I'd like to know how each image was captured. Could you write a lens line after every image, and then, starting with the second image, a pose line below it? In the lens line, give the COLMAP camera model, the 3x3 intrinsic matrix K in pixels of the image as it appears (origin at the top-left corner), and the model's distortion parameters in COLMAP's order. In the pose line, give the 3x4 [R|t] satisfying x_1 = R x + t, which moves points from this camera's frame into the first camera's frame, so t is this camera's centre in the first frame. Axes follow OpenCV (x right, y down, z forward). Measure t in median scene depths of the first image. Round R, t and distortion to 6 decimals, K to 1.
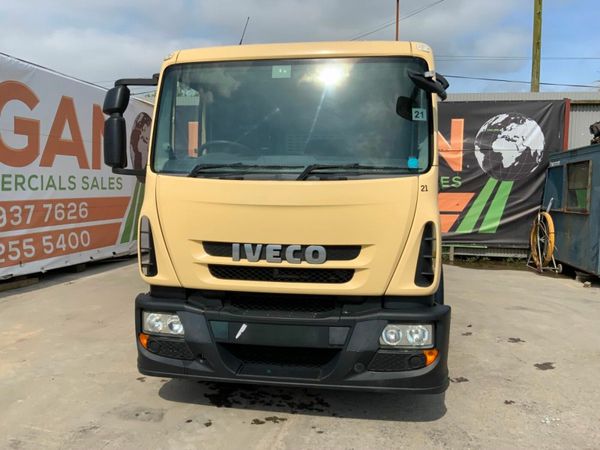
lens RADIAL K [[497.1, 0, 300.0], [0, 497.1, 225.0], [0, 0, 1]] dist [0.077896, -0.160320]
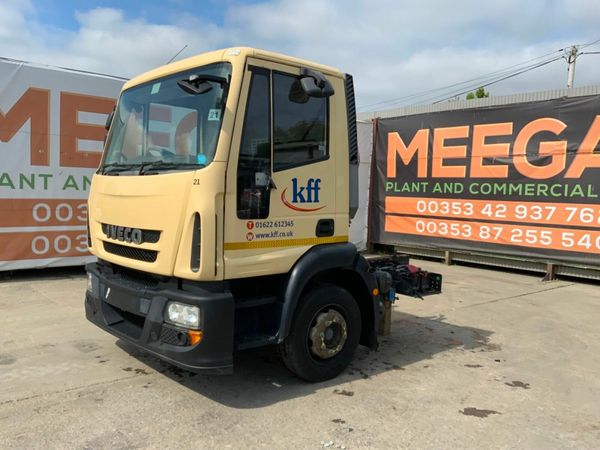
lens RADIAL K [[497.1, 0, 300.0], [0, 497.1, 225.0], [0, 0, 1]] dist [0.077896, -0.160320]
pose [[0.795353, 0.052292, -0.603887, 0.940479], [-0.067894, 0.997688, -0.003029, 0.007296], [0.602332, 0.043409, 0.797064, 0.231120]]
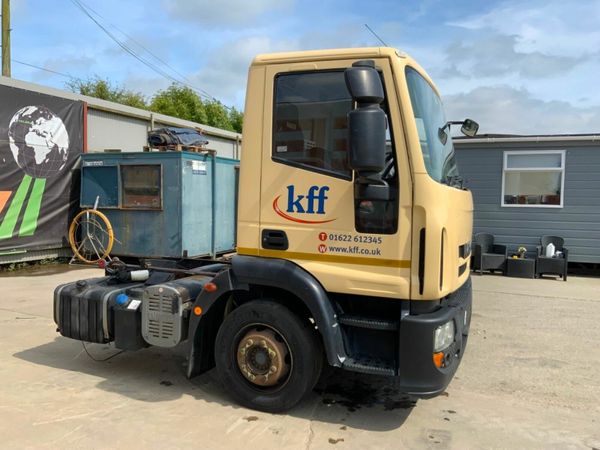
lens RADIAL K [[494.6, 0, 300.0], [0, 494.6, 225.0], [0, 0, 1]] dist [0.079849, -0.105484]
pose [[0.242891, -0.074381, 0.967198, -1.236272], [0.056541, 0.996446, 0.062431, -0.102975], [-0.968404, 0.039523, 0.246233, 0.968808]]
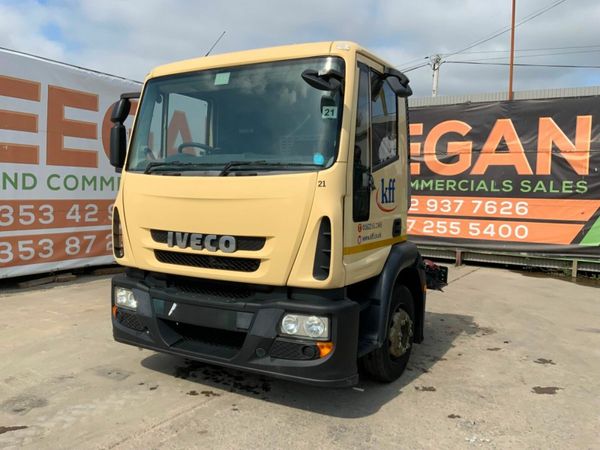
lens RADIAL K [[497.1, 0, 300.0], [0, 497.1, 225.0], [0, 0, 1]] dist [0.077896, -0.160320]
pose [[0.940820, 0.032934, -0.337304, 0.475808], [-0.037651, 0.999263, -0.007448, 0.017376], [0.336810, 0.019707, 0.941366, 0.022066]]
